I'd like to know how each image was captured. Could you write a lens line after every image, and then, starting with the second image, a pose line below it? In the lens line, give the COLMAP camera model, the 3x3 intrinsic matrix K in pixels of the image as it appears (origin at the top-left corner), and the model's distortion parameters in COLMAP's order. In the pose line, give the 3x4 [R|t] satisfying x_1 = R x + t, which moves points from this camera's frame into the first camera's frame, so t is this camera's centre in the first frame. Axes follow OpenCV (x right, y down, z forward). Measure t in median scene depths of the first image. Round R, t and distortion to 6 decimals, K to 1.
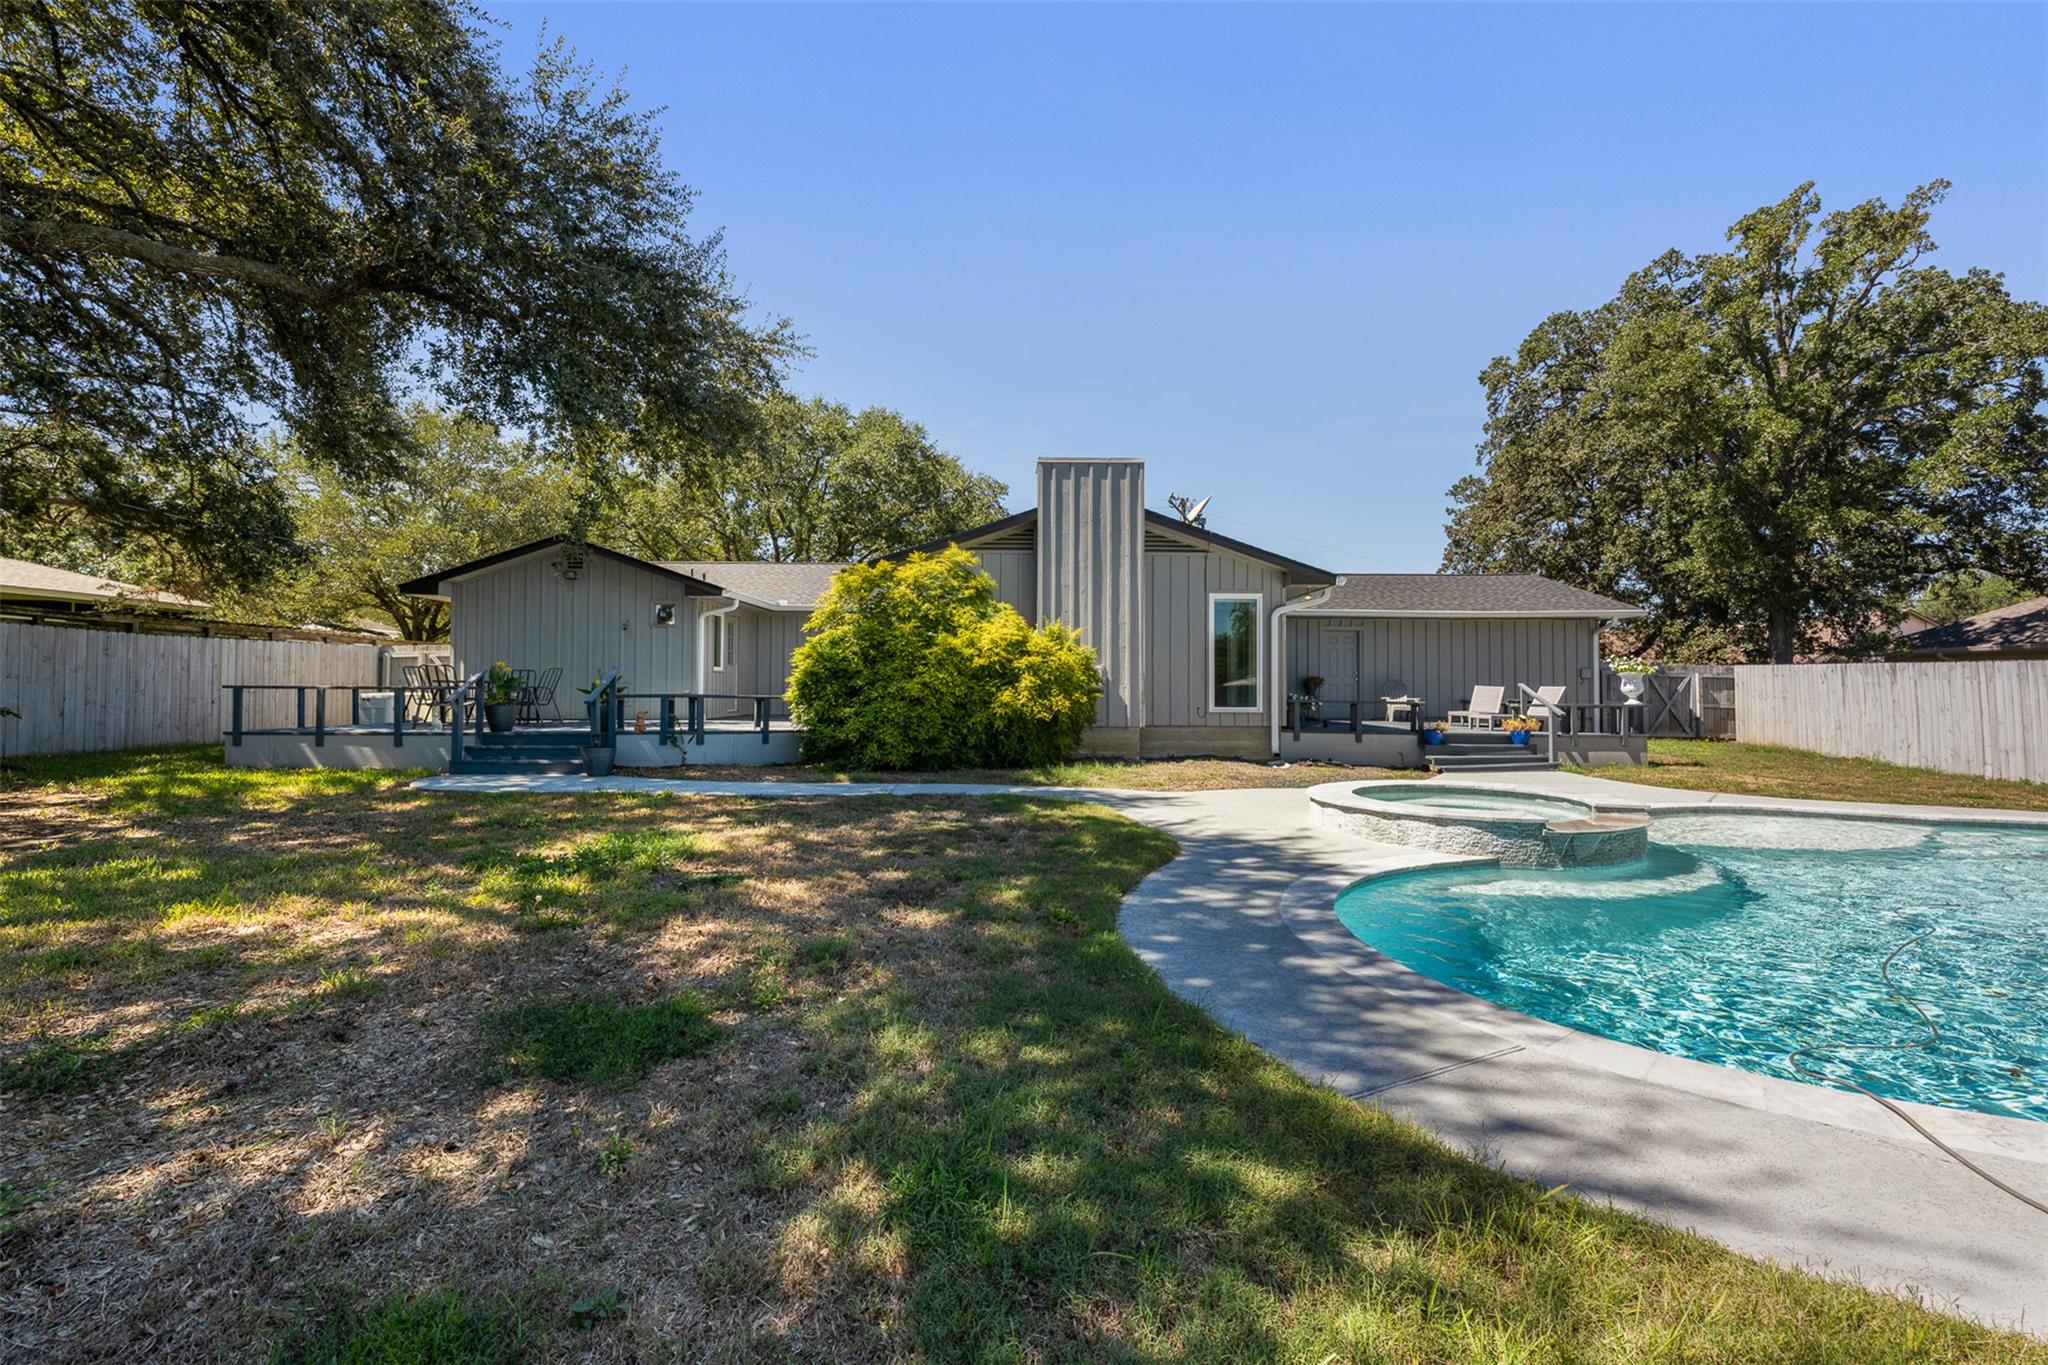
lens RADIAL K [[835.3, 0, 1024.0], [0, 835.3, 682.5], [0, 0, 1]] dist [0.000304, 0.000012]
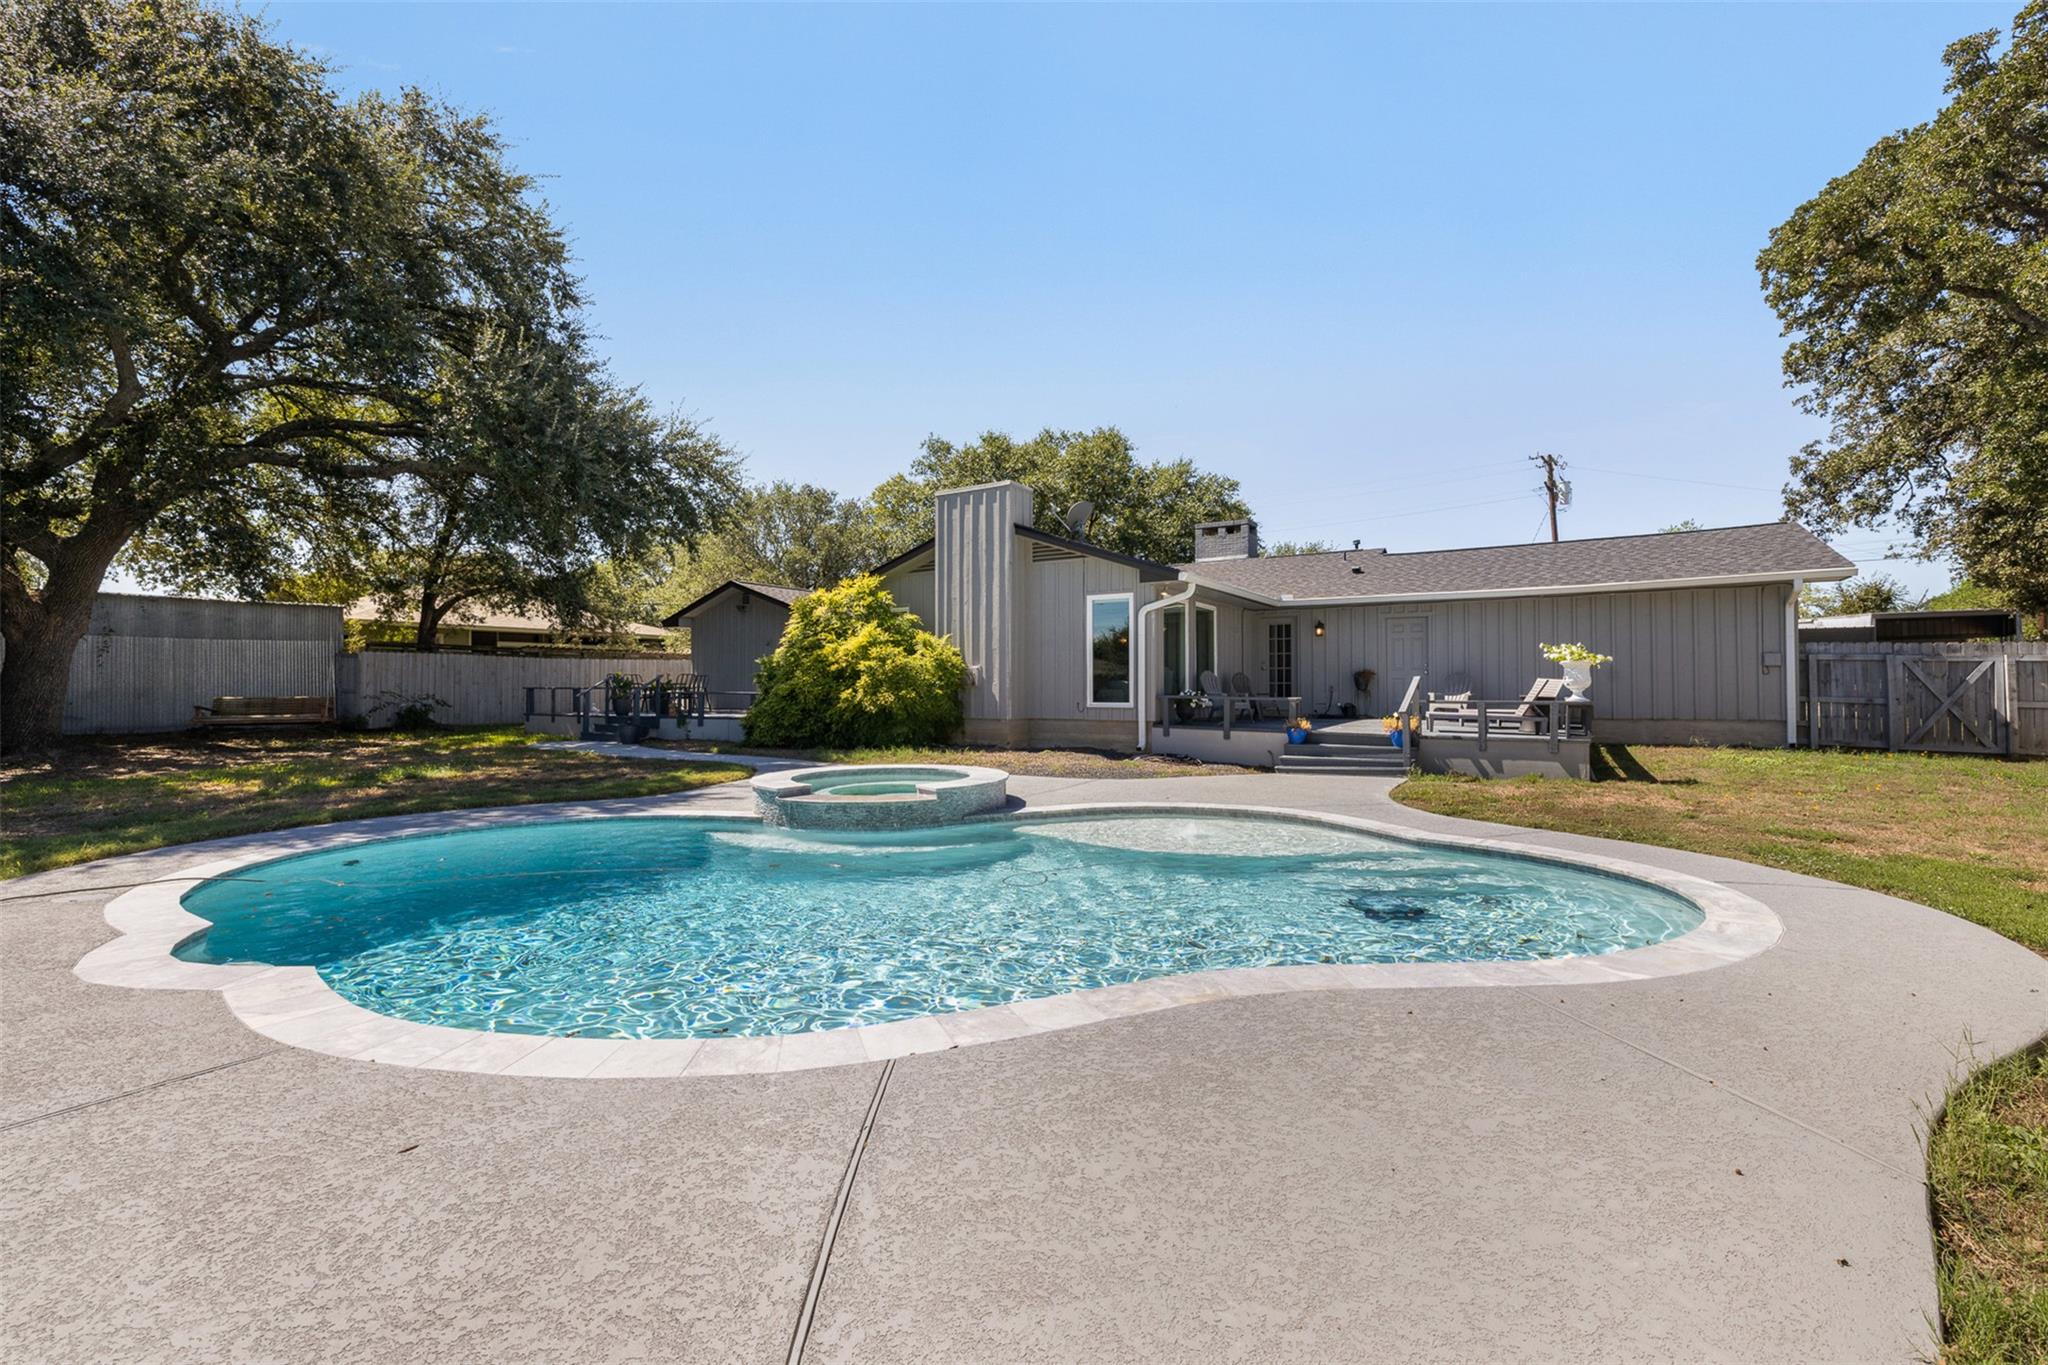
lens RADIAL K [[835.3, 0, 1024.0], [0, 835.3, 682.5], [0, 0, 1]] dist [0.000304, 0.000012]
pose [[0.832953, -0.007861, -0.553288, 0.772776], [0.011123, 0.999935, 0.002538, 0.000493], [0.553232, -0.008269, 0.832986, 0.067468]]
